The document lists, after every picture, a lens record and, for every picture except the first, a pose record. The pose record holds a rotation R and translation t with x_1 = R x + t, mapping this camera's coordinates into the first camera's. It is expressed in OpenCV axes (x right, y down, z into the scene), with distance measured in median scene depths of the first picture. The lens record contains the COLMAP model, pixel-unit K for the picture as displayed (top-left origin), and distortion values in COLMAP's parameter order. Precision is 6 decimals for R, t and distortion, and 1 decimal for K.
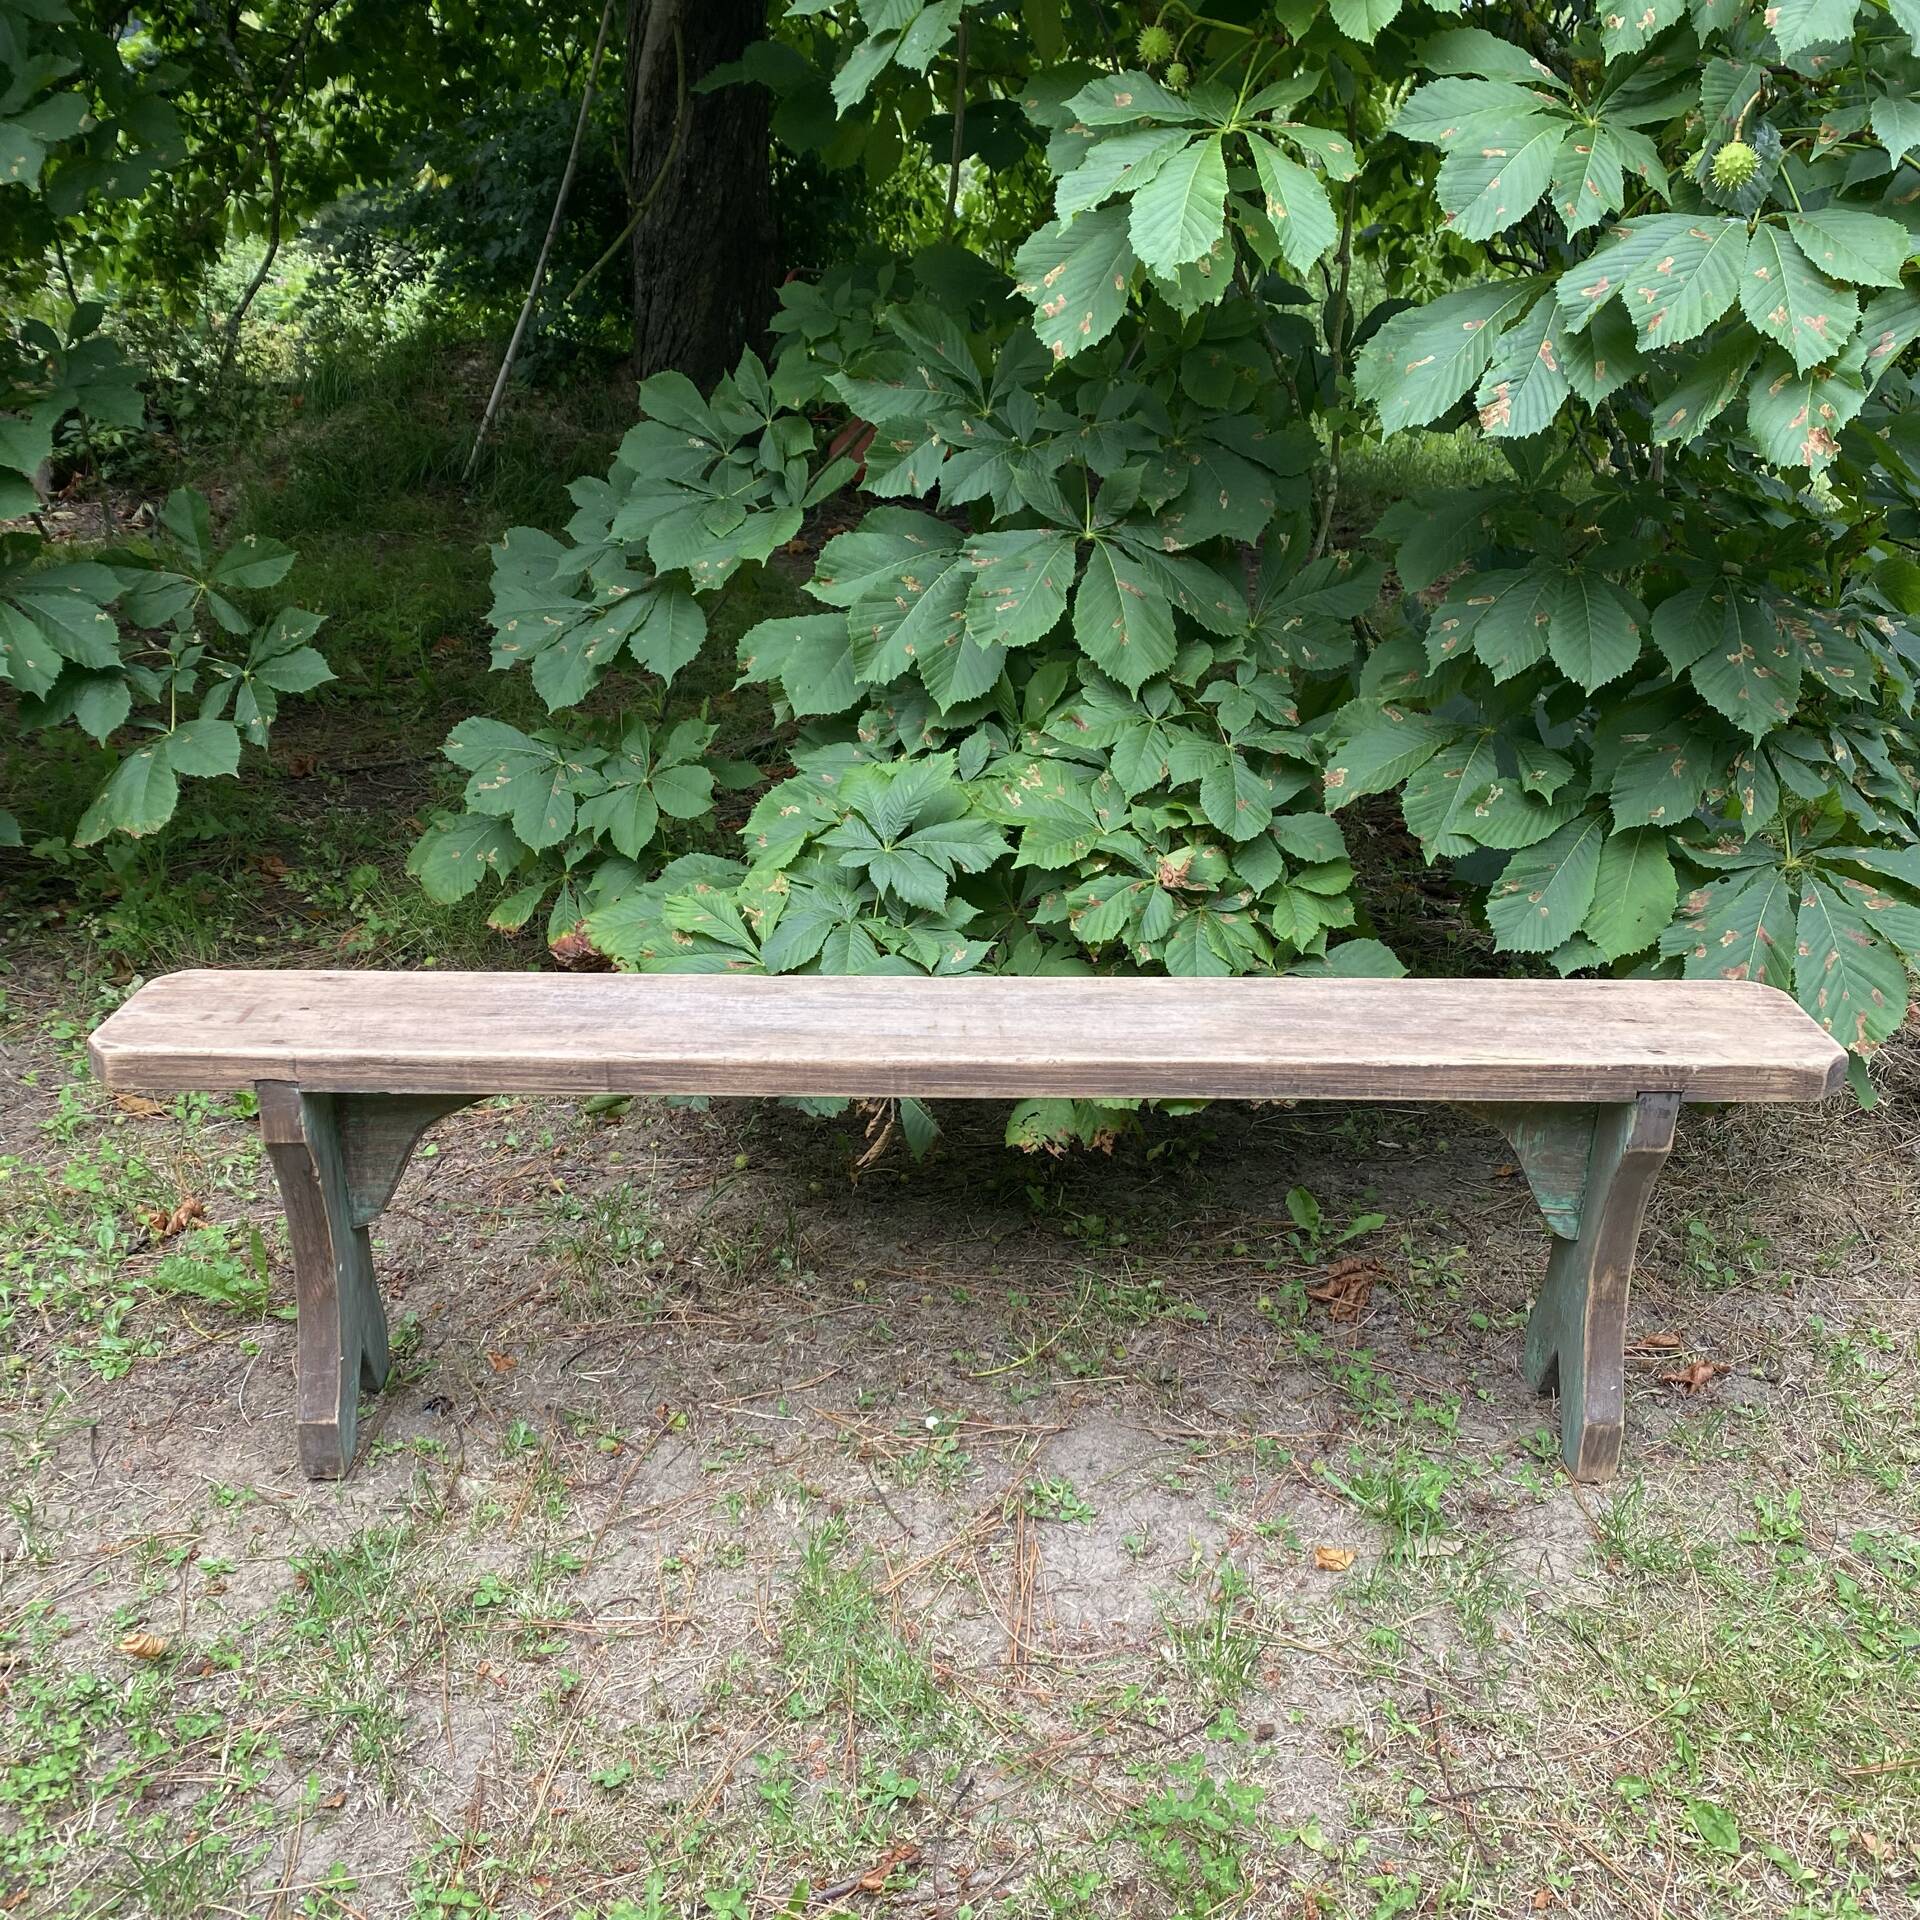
lens RADIAL K [[1790.1, 0, 908.2], [0, 1790.1, 920.2], [0, 0, 1]] dist [0.099338, -0.002857]
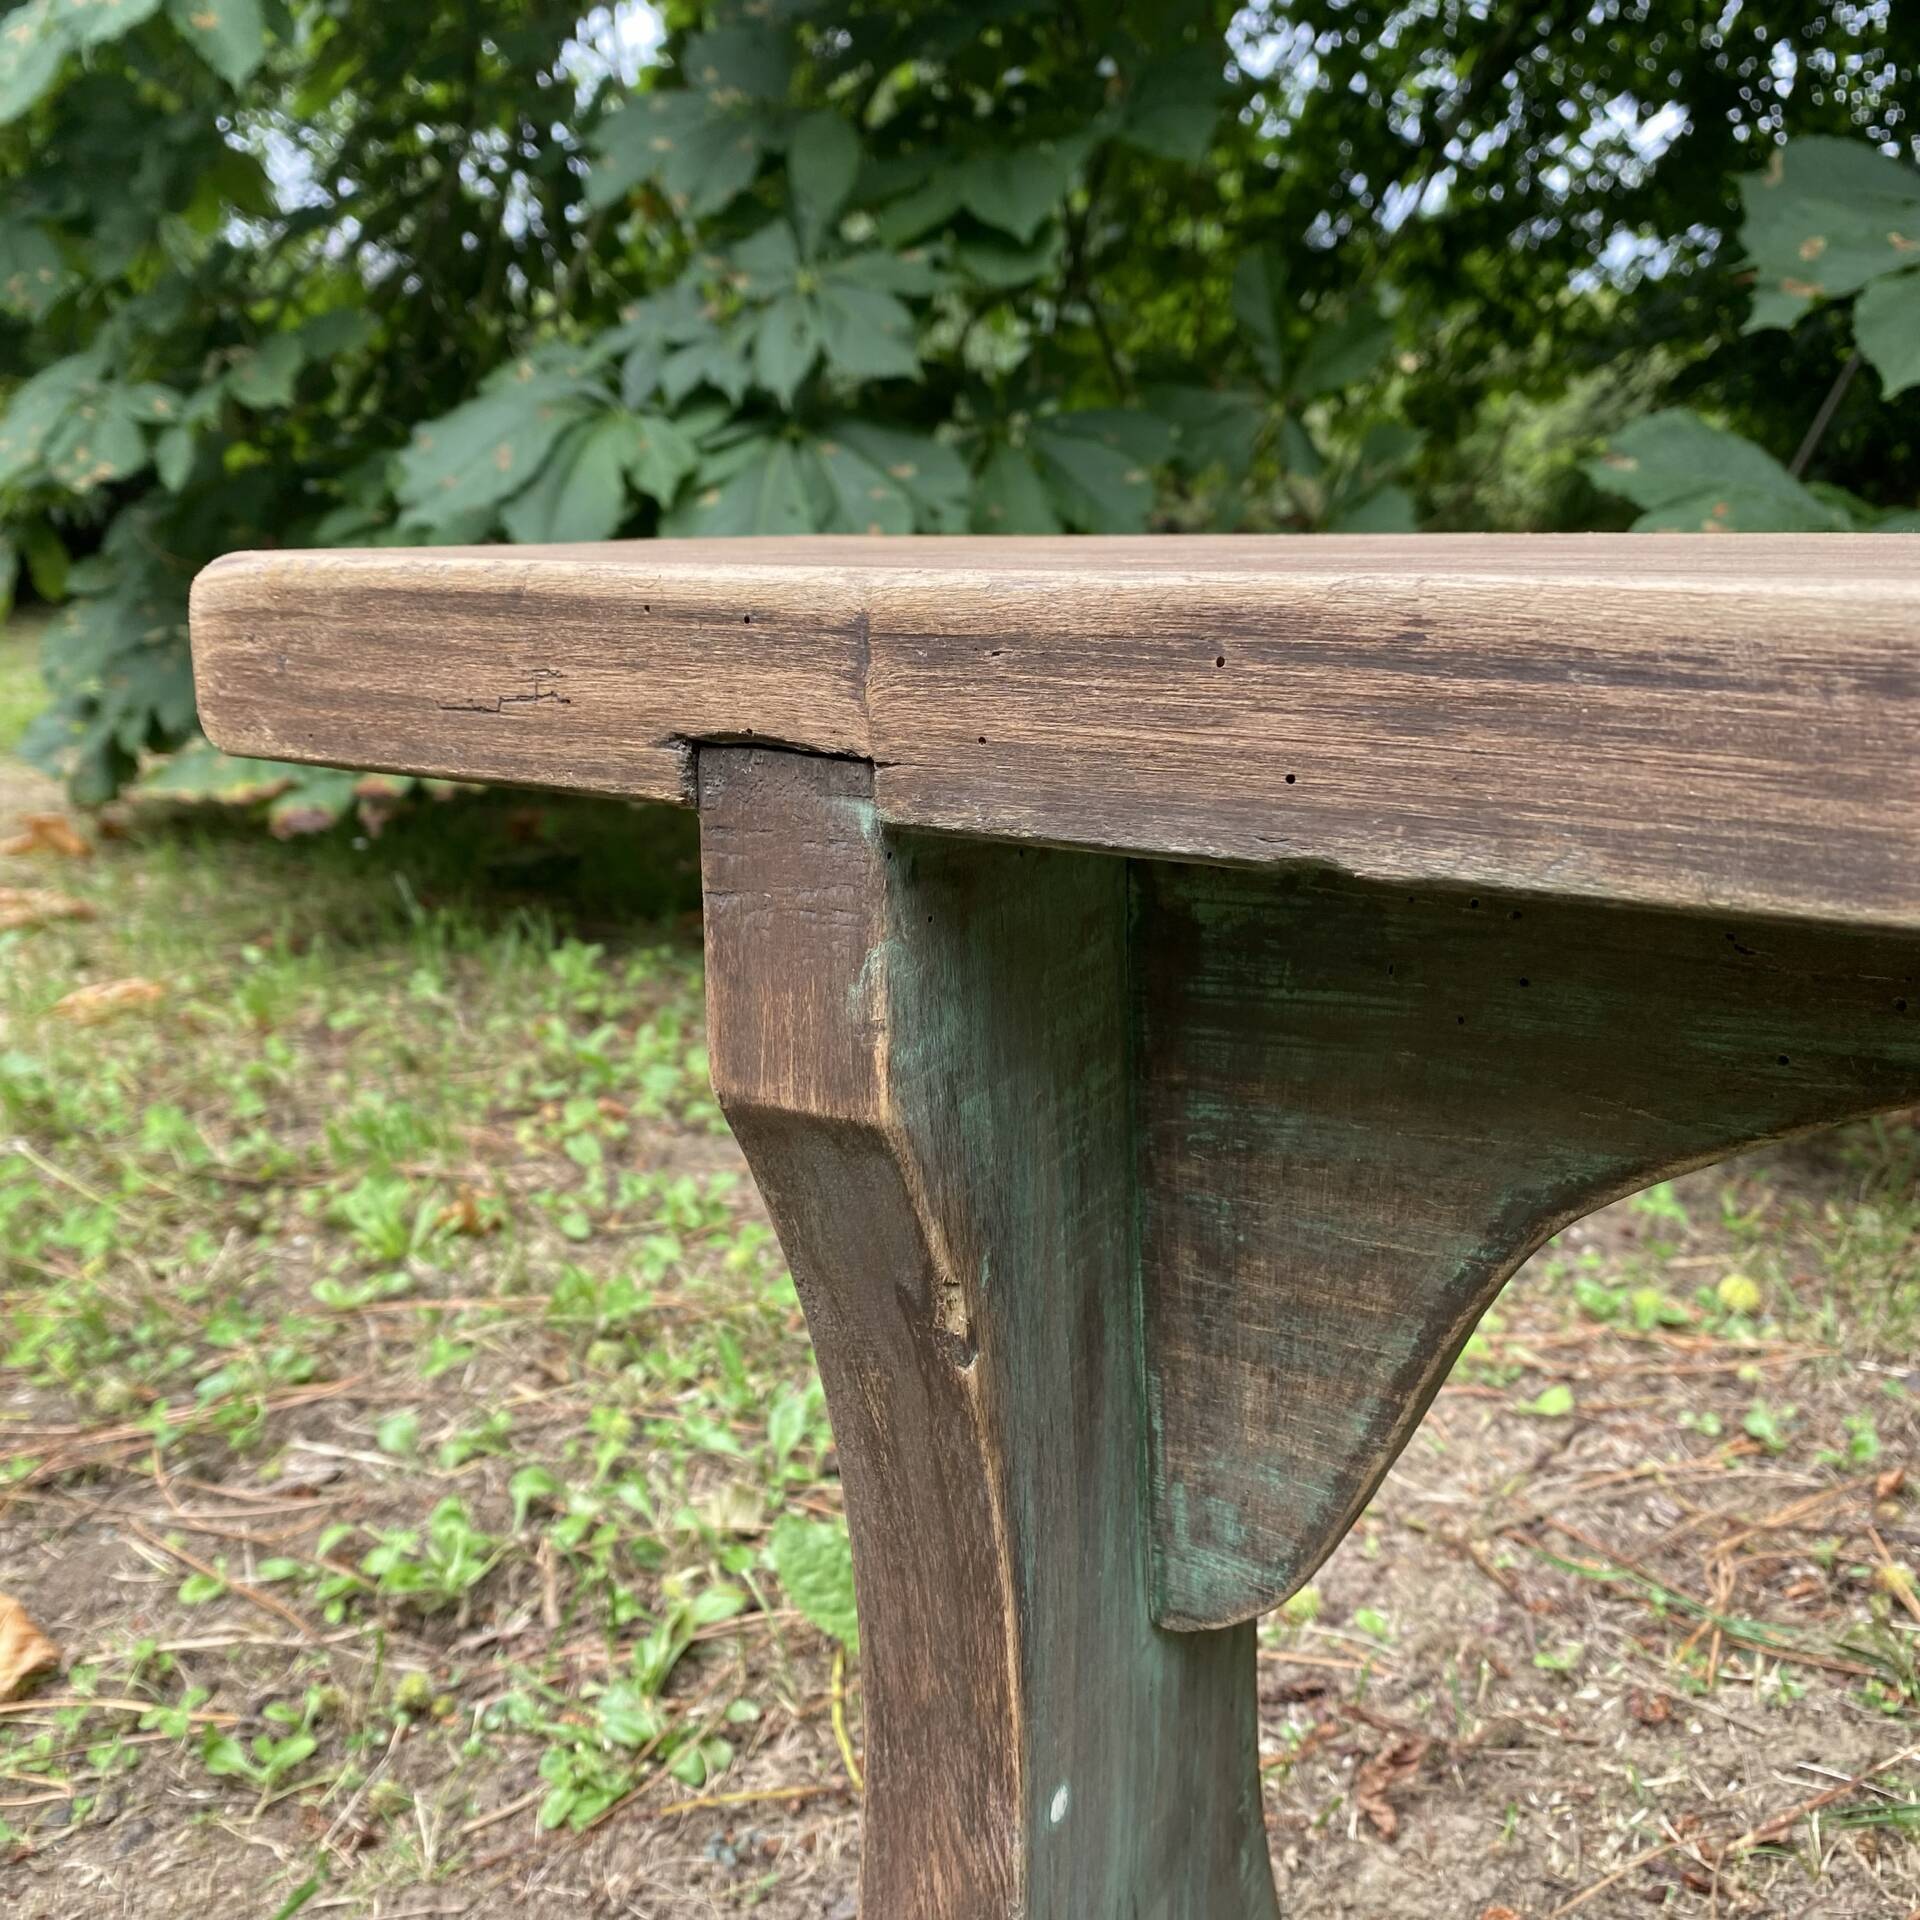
lens RADIAL K [[2086.5, 0, 960.0], [0, 2086.5, 960.0], [0, 0, 1]] dist [-0.016868, -0.023739]
pose [[0.838033, 0.112695, -0.533854, -0.149308], [-0.161909, 0.985729, -0.046077, 0.078833], [0.521043, 0.125050, 0.844320, 0.567881]]
